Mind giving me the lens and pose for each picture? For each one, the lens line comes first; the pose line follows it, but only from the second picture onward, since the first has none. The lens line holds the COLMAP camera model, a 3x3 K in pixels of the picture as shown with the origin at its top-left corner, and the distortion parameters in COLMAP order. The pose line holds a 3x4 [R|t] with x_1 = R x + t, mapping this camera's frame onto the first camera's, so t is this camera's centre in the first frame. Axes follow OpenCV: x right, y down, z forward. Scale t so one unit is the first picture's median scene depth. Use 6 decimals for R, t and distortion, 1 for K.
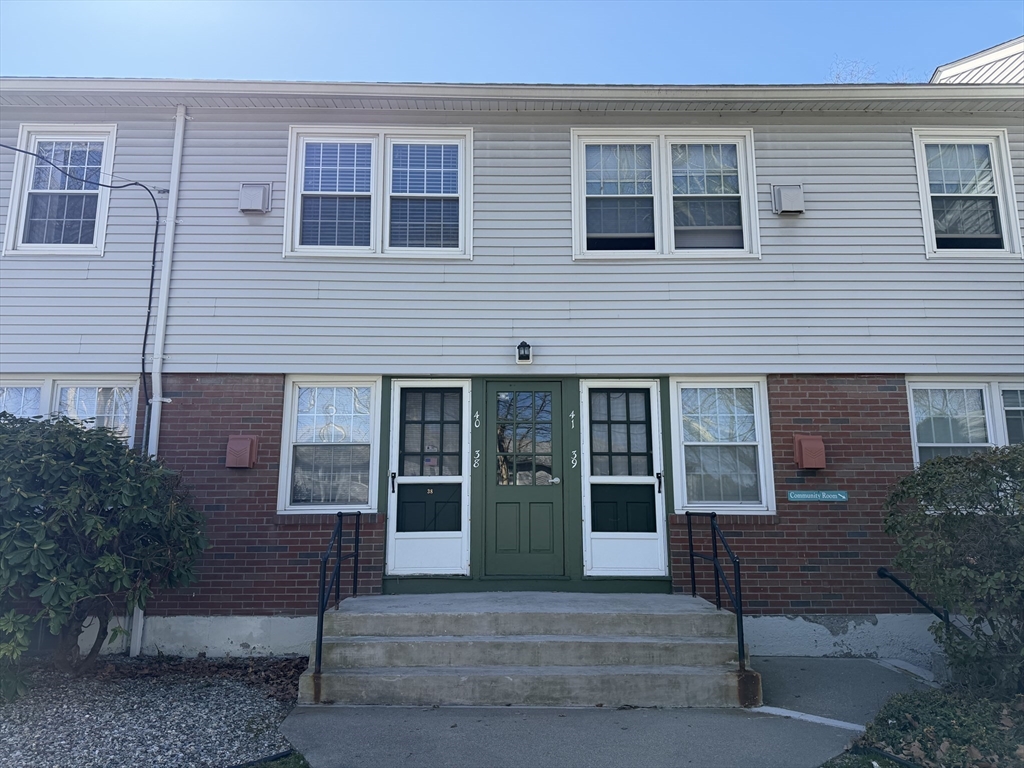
lens RADIAL K [[695.3, 0, 508.6], [0, 695.3, 385.9], [0, 0, 1]] dist [0.103986, -0.118347]
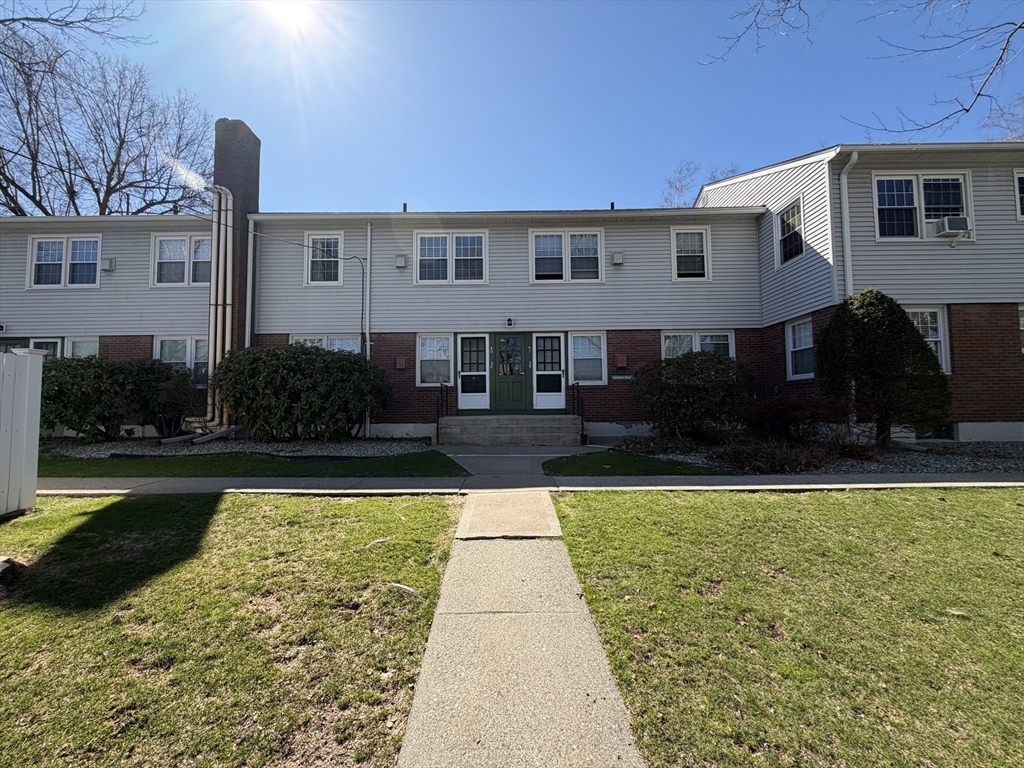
lens RADIAL K [[407.1, 0, 509.8], [0, 407.1, 384.9], [0, 0, 1]] dist [0.000568, -0.000152]
pose [[0.999742, -0.009636, -0.020566, 0.049285], [0.012115, 0.992207, 0.124014, -0.007199], [0.019211, -0.124231, 0.992067, -0.473969]]
